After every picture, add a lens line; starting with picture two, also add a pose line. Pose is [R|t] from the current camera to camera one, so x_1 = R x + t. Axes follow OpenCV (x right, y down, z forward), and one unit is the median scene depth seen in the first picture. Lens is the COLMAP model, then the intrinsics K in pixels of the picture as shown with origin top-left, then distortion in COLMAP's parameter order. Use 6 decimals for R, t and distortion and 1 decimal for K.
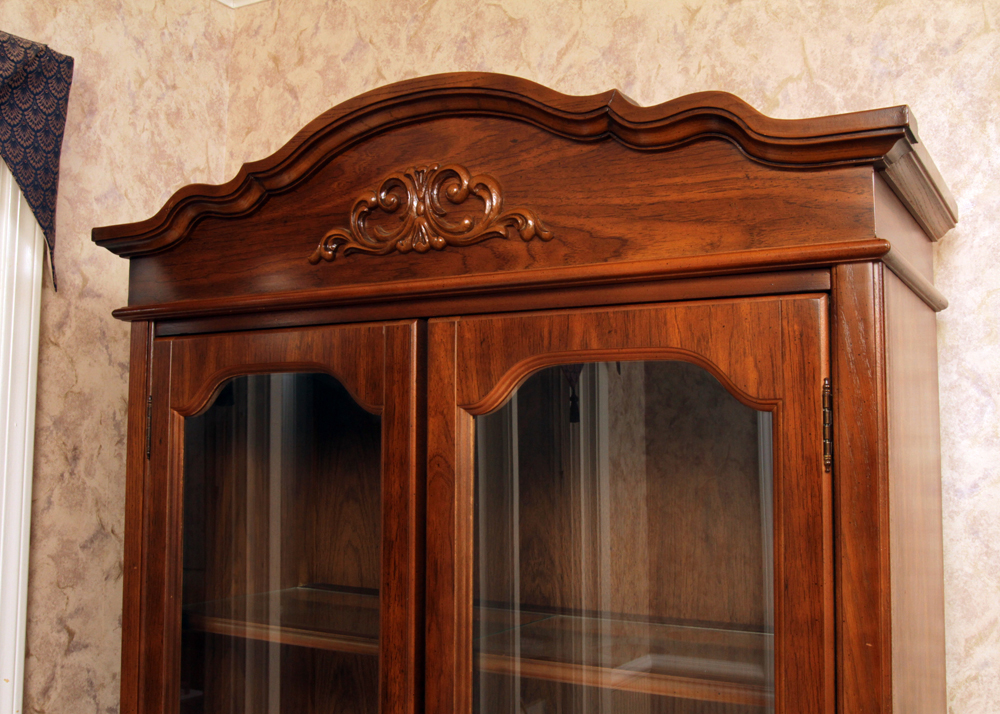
lens RADIAL K [[1028.5, 0, 500.2], [0, 1028.5, 350.4], [0, 0, 1]] dist [-0.054595, 0.000000]
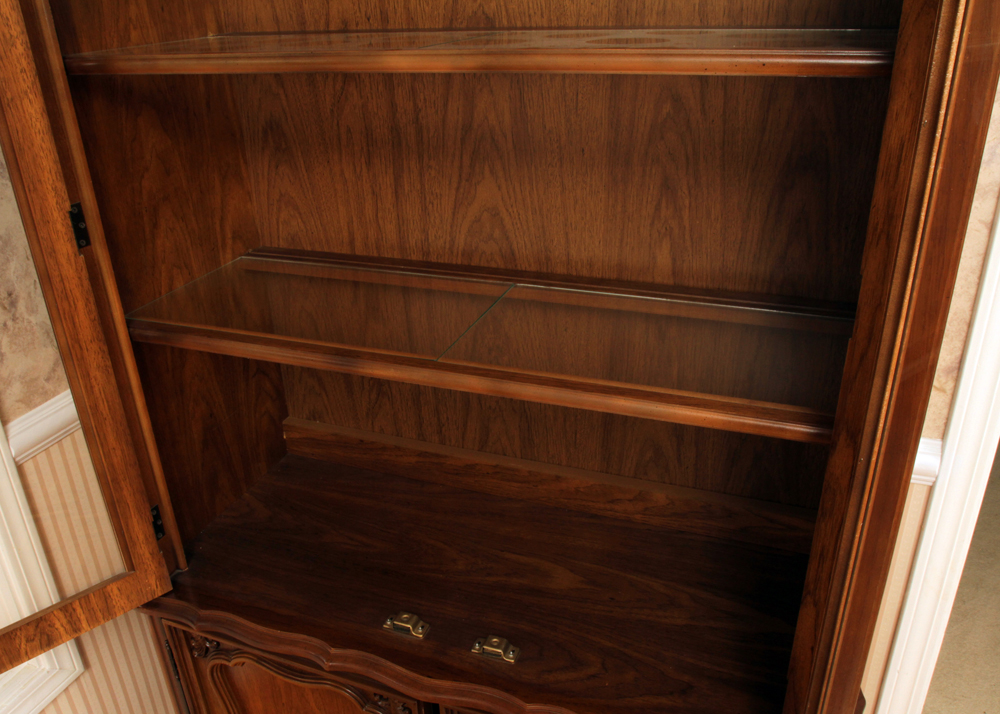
lens RADIAL K [[806.5, 0, 495.4], [0, 806.5, 359.5], [0, 0, 1]] dist [-0.095037, 0.055920]
pose [[0.986127, -0.106227, 0.127550, -0.092697], [0.026488, 0.859272, 0.510832, 0.179668], [-0.163864, -0.500367, 0.850166, 0.313162]]
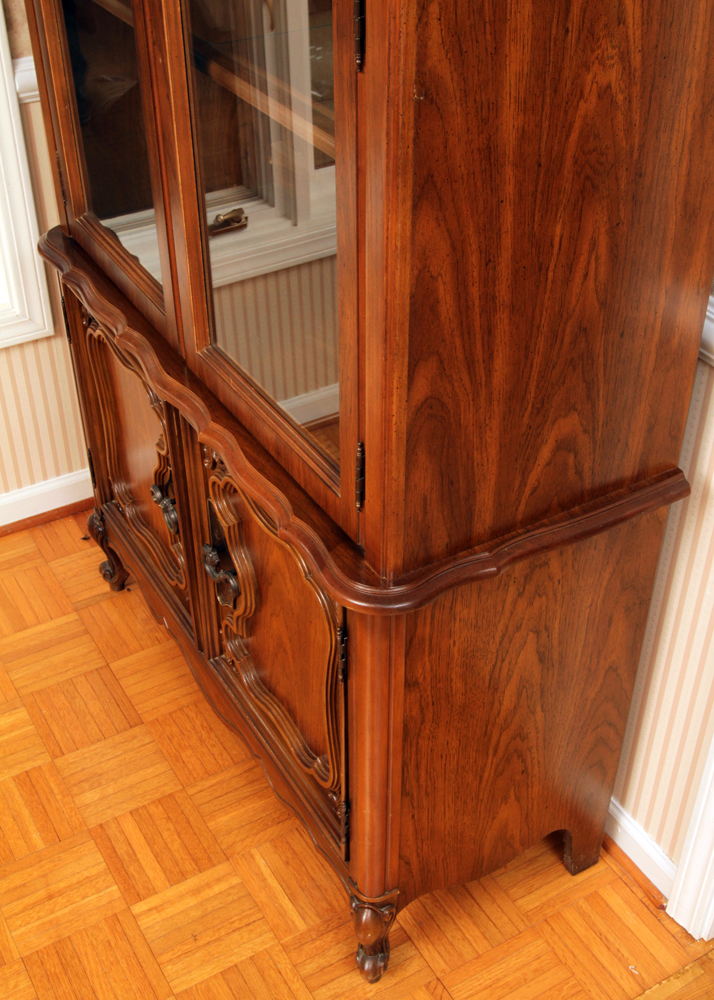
lens RADIAL K [[1224.3, 0, 359.4], [0, 1224.3, 509.6], [0, 0, 1]] dist [-0.036974, 0.000000]
pose [[0.871329, 0.288891, -0.396647, 0.666743], [0.057304, 0.742892, 0.666954, 0.138410], [0.487342, -0.603865, 0.630749, 0.049012]]
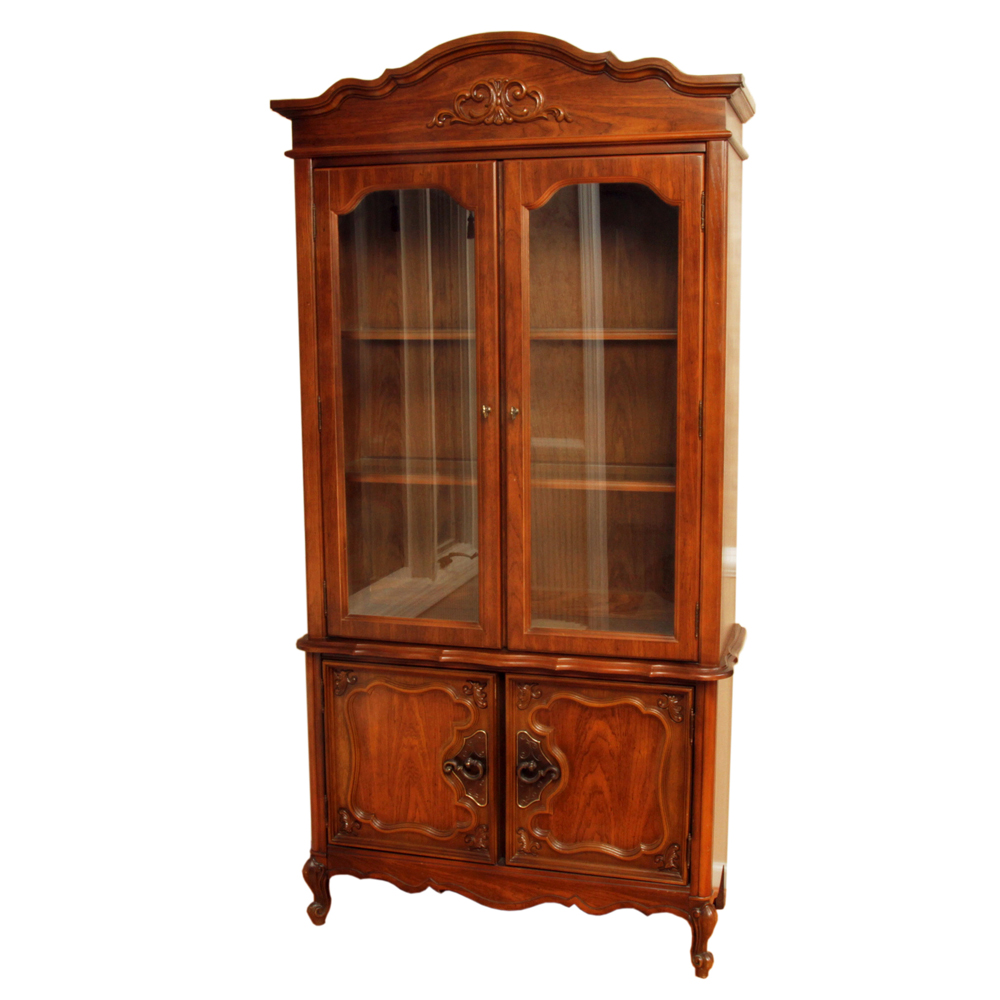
lens RADIAL K [[1282.7, 0, 499.2], [0, 1282.7, 494.2], [0, 0, 1]] dist [-0.091974, 0.000000]
pose [[0.967865, -0.051538, 0.246132, -0.695787], [-0.008140, 0.971840, 0.235503, 0.015377], [-0.251338, -0.229939, 0.940190, -1.397008]]
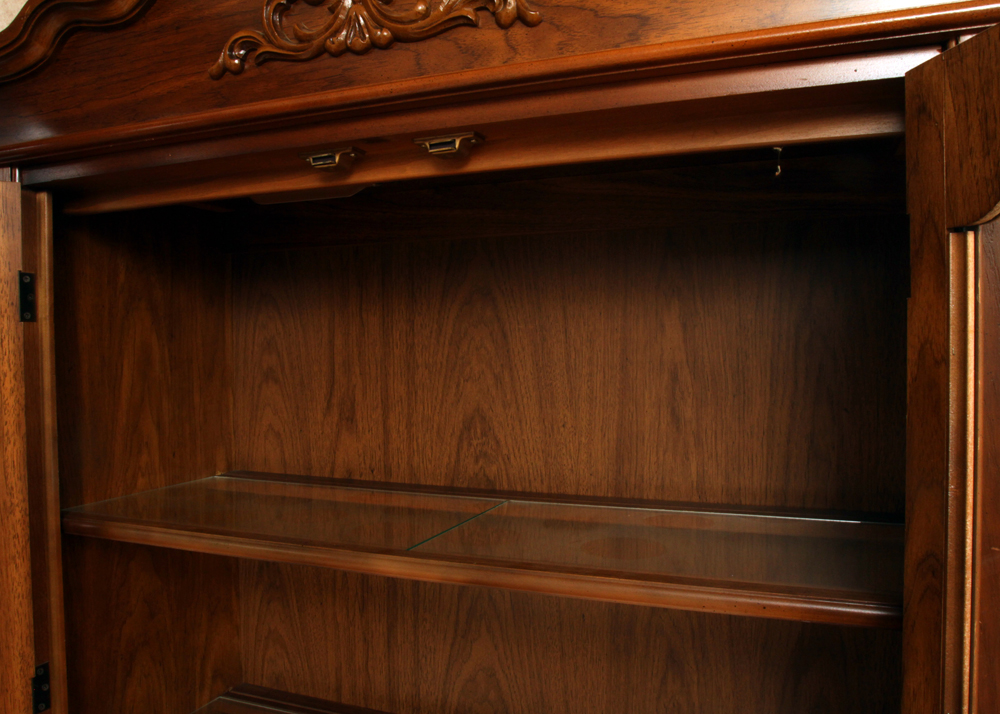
lens RADIAL K [[806.5, 0, 494.7], [0, 806.5, 357.7], [0, 0, 1]] dist [-0.095037, 0.055920]
pose [[0.990545, -0.019042, 0.135863, -0.061195], [0.003750, 0.993708, 0.111937, 0.064143], [-0.137140, -0.110369, 0.984384, 0.379835]]
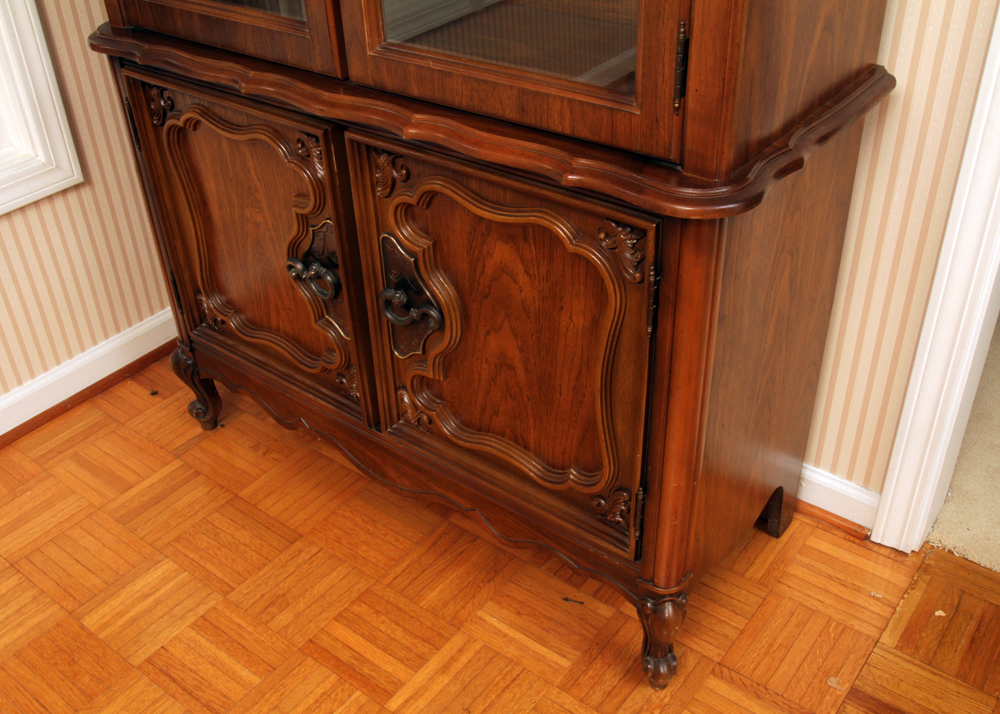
lens RADIAL K [[1009.8, 0, 495.5], [0, 1009.8, 356.7], [0, 0, 1]] dist [-0.063510, 0.000000]
pose [[0.989339, 0.038067, -0.140567, 0.222878], [0.061770, 0.764411, 0.641763, 0.479052], [0.131881, -0.643604, 0.753910, -0.019861]]
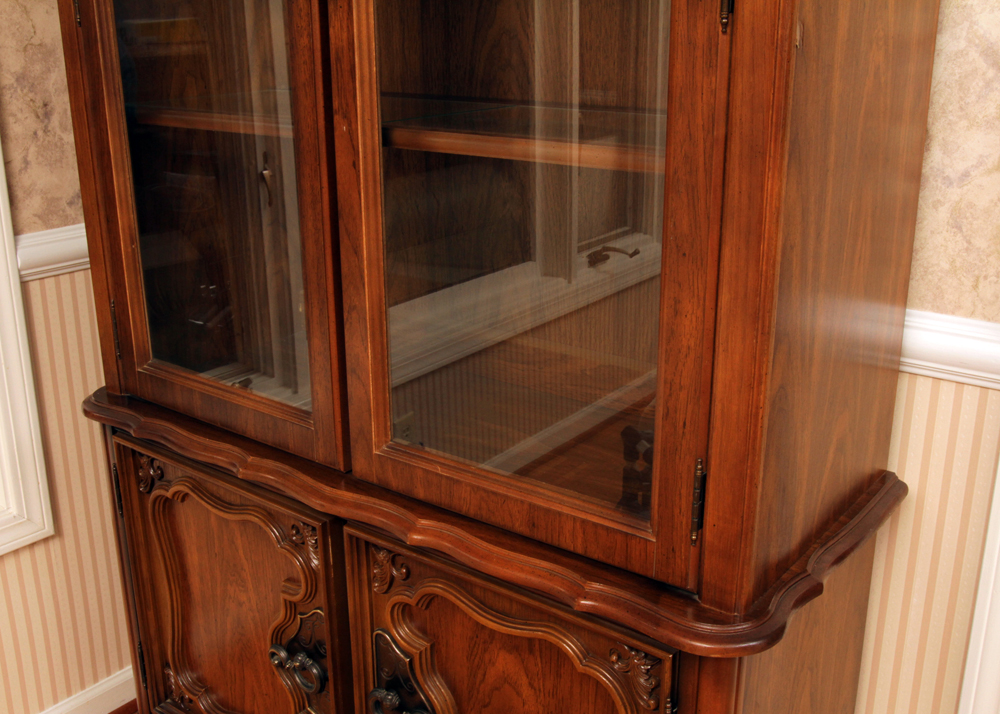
lens RADIAL K [[1074.0, 0, 497.0], [0, 1074.0, 354.1], [0, 0, 1]] dist [-0.052703, 0.000000]
pose [[0.991836, 0.025286, -0.124984, 0.194535], [0.026768, 0.917018, 0.397946, 0.381299], [0.124675, -0.398043, 0.908855, 0.008098]]
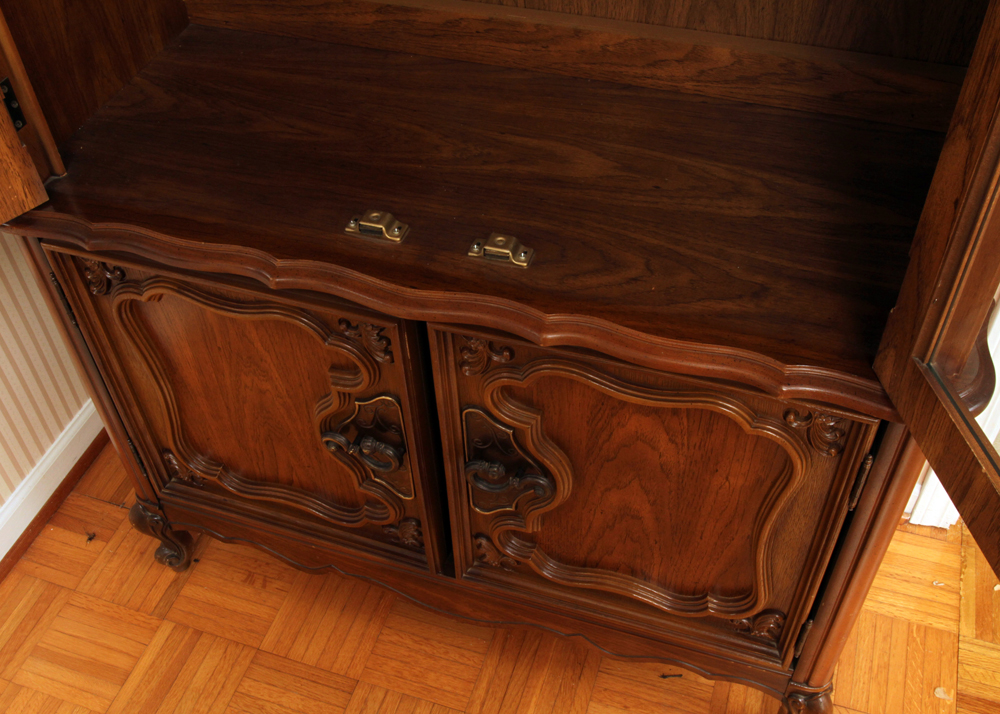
lens RADIAL K [[1028.5, 0, 495.6], [0, 1028.5, 357.7], [0, 0, 1]] dist [-0.054595, 0.000000]
pose [[0.979171, -0.175345, 0.102367, -0.119334], [0.030456, 0.625312, 0.779780, 0.306757], [-0.200742, -0.760420, 0.617628, 0.319875]]
